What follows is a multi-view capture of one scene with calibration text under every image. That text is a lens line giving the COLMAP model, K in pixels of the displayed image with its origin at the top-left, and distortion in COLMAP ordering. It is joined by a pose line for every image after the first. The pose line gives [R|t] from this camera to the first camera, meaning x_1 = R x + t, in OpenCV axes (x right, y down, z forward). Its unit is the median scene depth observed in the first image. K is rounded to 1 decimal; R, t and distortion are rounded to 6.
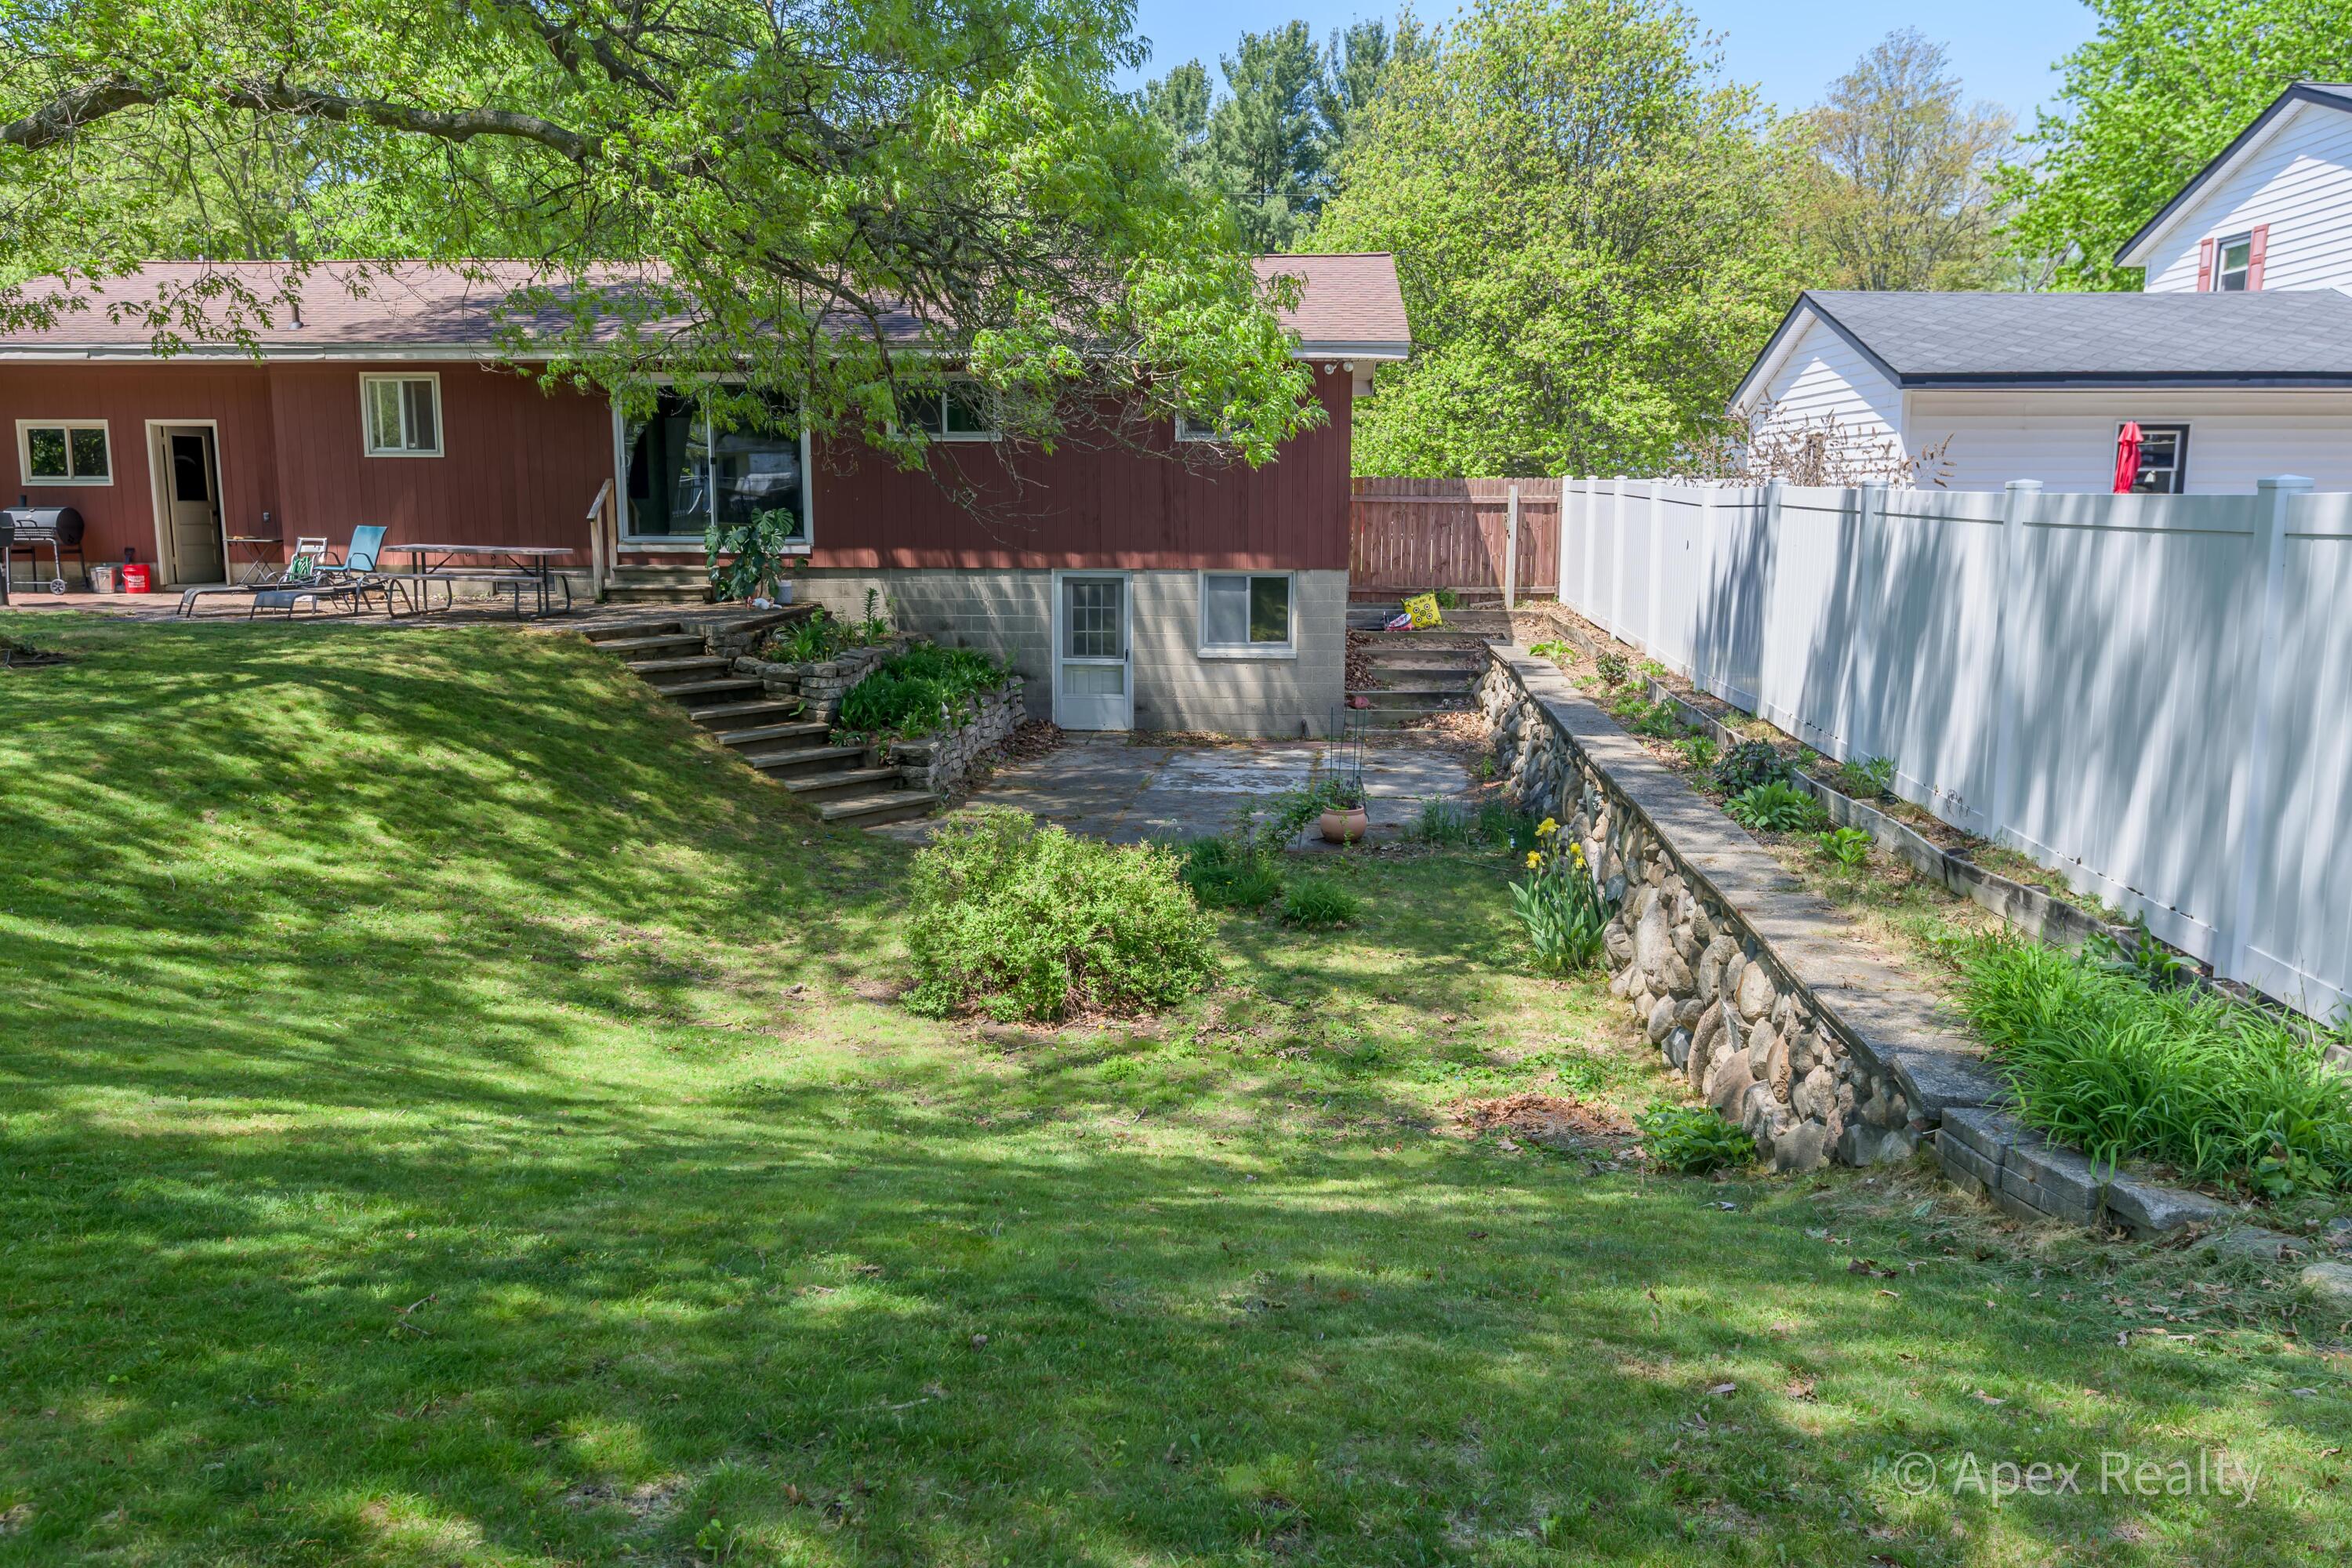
lens RADIAL K [[1841.1, 0, 1172.7], [0, 1841.1, 786.2], [0, 0, 1]] dist [0.004400, -0.000752]
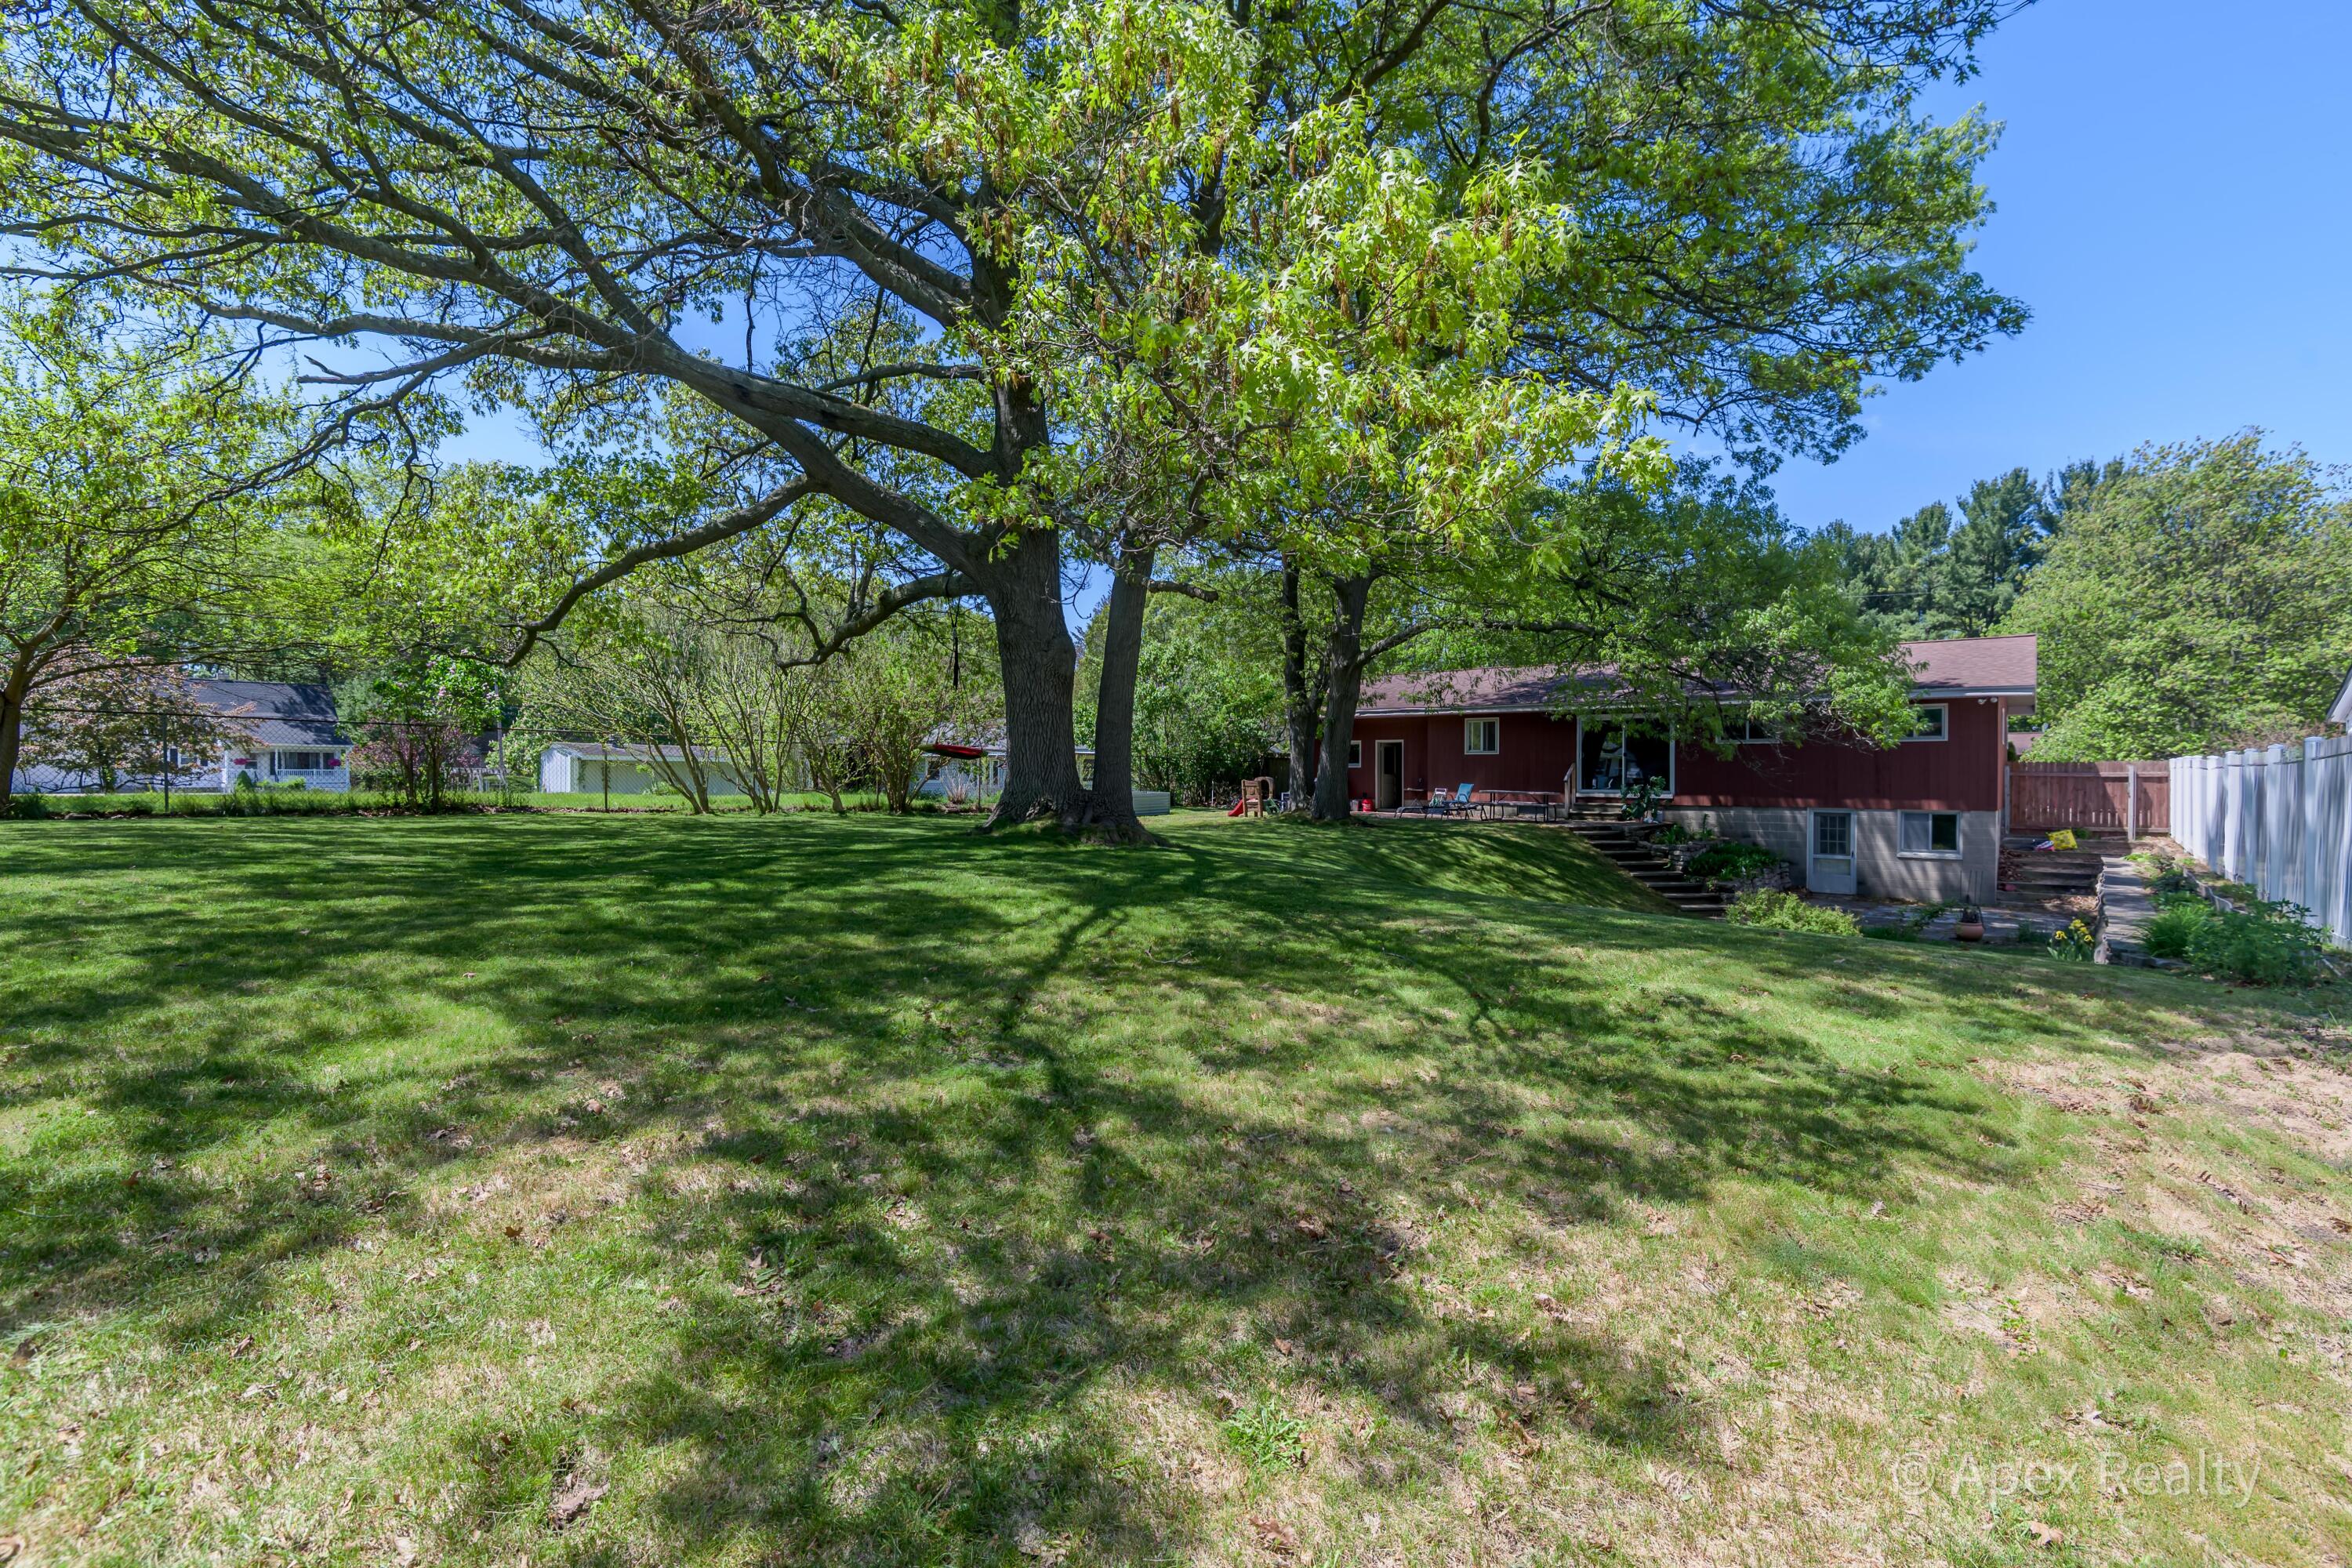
lens RADIAL K [[1091.3, 0, 1178.6], [0, 1091.3, 778.2], [0, 0, 1]] dist [-0.003001, -0.005104]
pose [[0.823480, 0.004652, -0.567326, 0.036015], [-0.095211, 0.986918, -0.130107, 0.057736], [0.559299, 0.161156, 0.813150, -0.278443]]
